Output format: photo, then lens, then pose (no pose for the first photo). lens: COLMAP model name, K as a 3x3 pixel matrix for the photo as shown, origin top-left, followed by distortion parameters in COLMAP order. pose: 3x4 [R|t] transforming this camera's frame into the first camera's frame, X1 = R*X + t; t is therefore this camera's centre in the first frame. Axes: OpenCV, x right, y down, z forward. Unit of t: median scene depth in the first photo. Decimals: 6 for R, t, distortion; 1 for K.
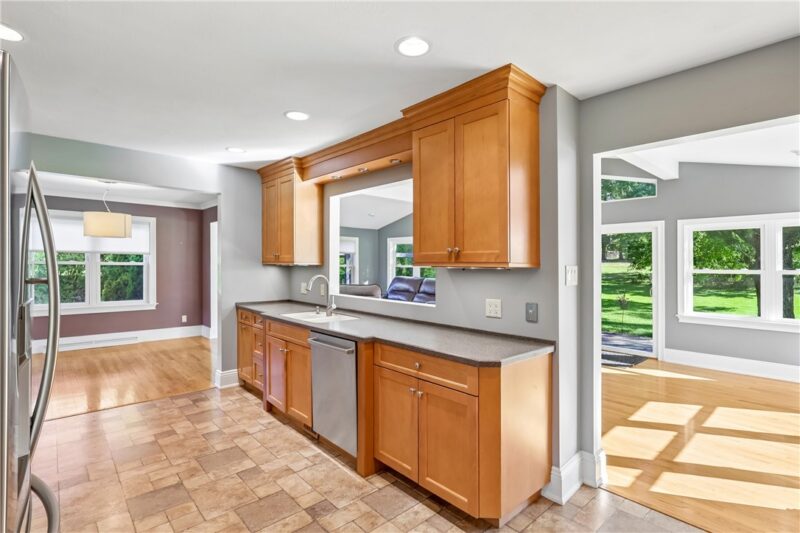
lens RADIAL K [[400.0, 0, 397.1], [0, 400.0, 256.8], [0, 0, 1]] dist [0.031626, -0.000509]
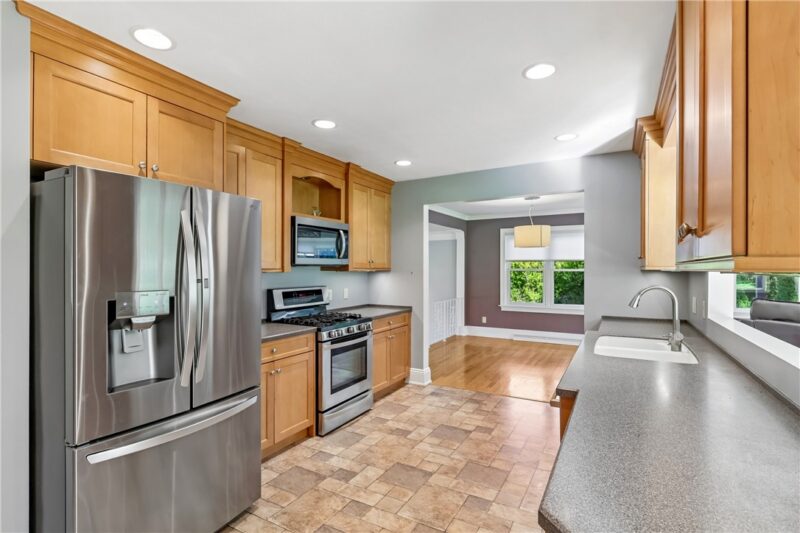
lens RADIAL K [[388.8, 0, 402.1], [0, 388.8, 275.9], [0, 0, 1]] dist [0.001264, 0.000120]
pose [[0.320242, 0.007000, -0.947310, 0.373901], [0.023118, 0.999617, 0.015201, 0.012930], [0.947054, -0.026768, 0.319958, 0.548092]]
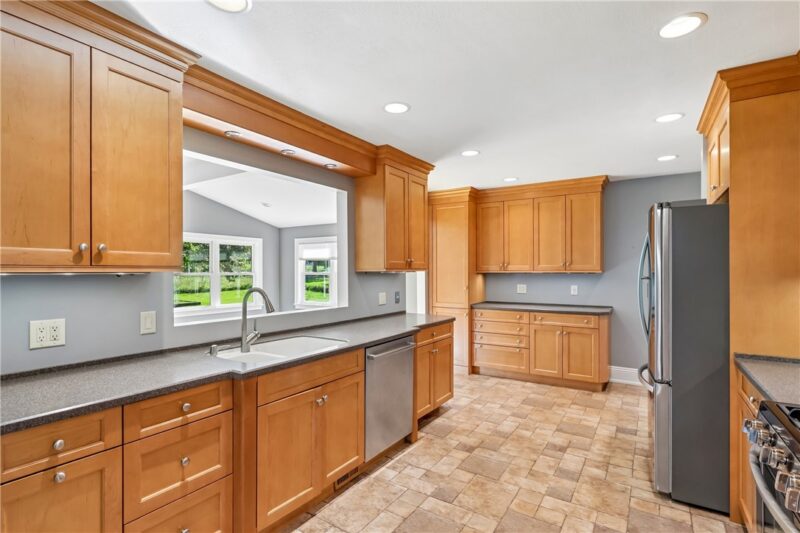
lens RADIAL K [[369.6, 0, 400.0], [0, 369.6, 266.5], [0, 0, 1]] dist [0.001401, 0.000153]
pose [[-0.245014, -0.000721, 0.969519, -1.101891], [-0.022870, 0.999726, -0.005036, 0.010665], [-0.969250, -0.023406, -0.244963, 1.249690]]
